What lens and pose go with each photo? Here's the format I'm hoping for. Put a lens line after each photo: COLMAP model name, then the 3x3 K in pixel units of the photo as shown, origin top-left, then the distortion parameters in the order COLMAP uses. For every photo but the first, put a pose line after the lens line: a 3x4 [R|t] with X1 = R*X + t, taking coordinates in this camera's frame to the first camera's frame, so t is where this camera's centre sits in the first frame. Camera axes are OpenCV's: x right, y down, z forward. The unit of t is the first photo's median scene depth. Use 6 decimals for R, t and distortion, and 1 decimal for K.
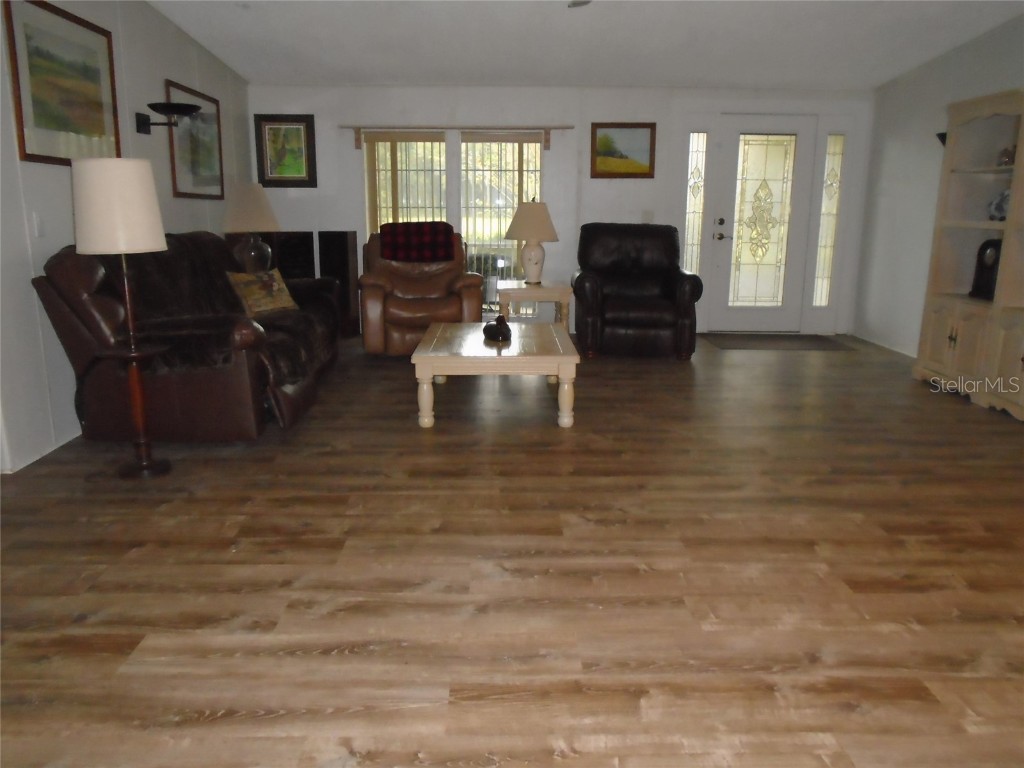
lens RADIAL K [[779.4, 0, 512.0], [0, 779.4, 384.0], [0, 0, 1]] dist [-0.023283, 0.010416]
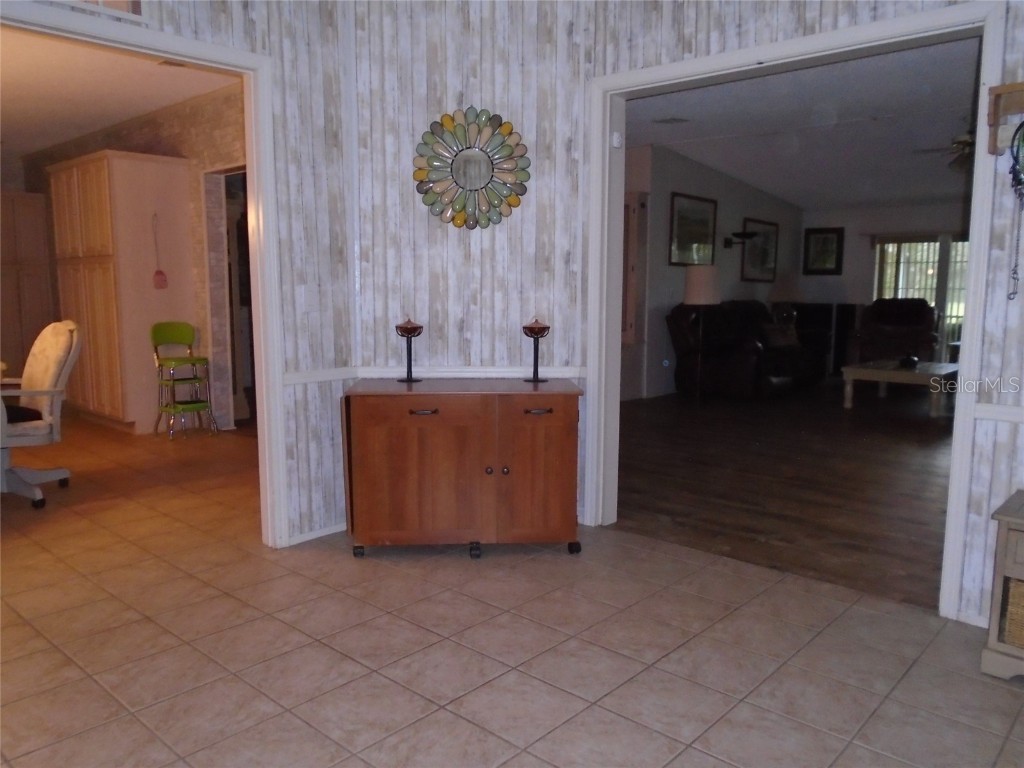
lens RADIAL K [[779.4, 0, 512.0], [0, 779.4, 384.0], [0, 0, 1]] dist [-0.023283, 0.010416]
pose [[0.729954, 0.084854, -0.678209, 0.481718], [-0.155169, 0.986929, -0.043529, 0.178815], [0.665650, 0.137011, 0.733579, -0.742594]]
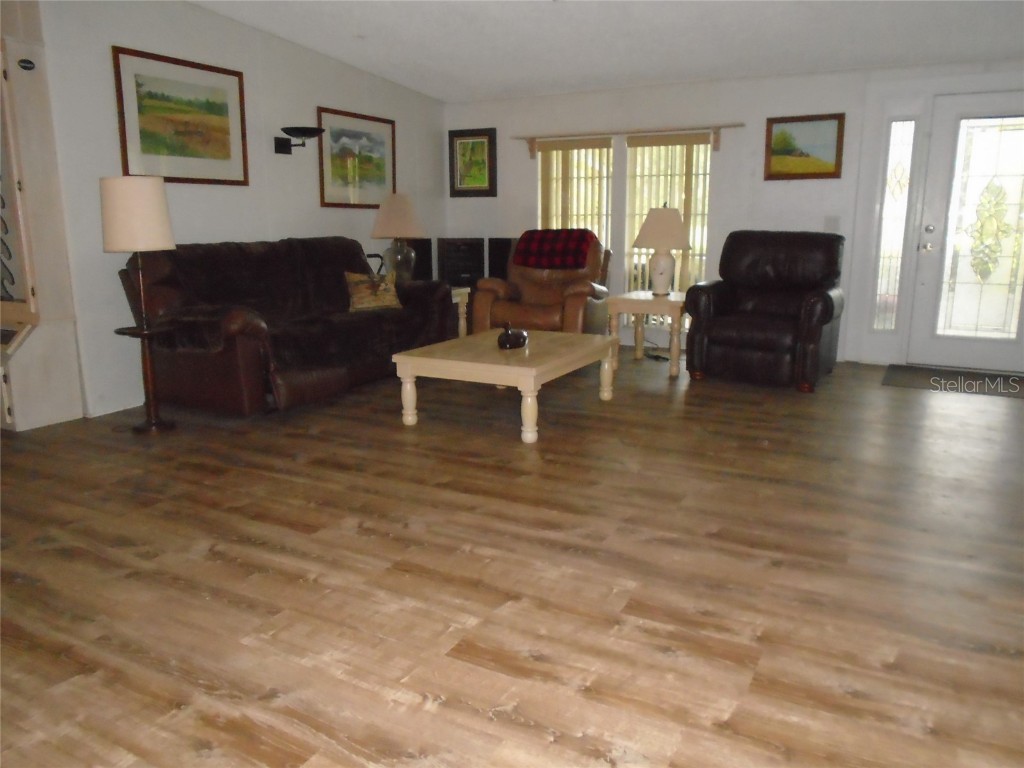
lens RADIAL K [[779.4, 0, 512.0], [0, 779.4, 384.0], [0, 0, 1]] dist [-0.023283, 0.010416]
pose [[0.871590, 0.095405, -0.480863, 0.460899], [-0.101390, 0.994754, 0.013588, -0.024317], [0.479636, 0.036912, 0.876691, 0.140986]]
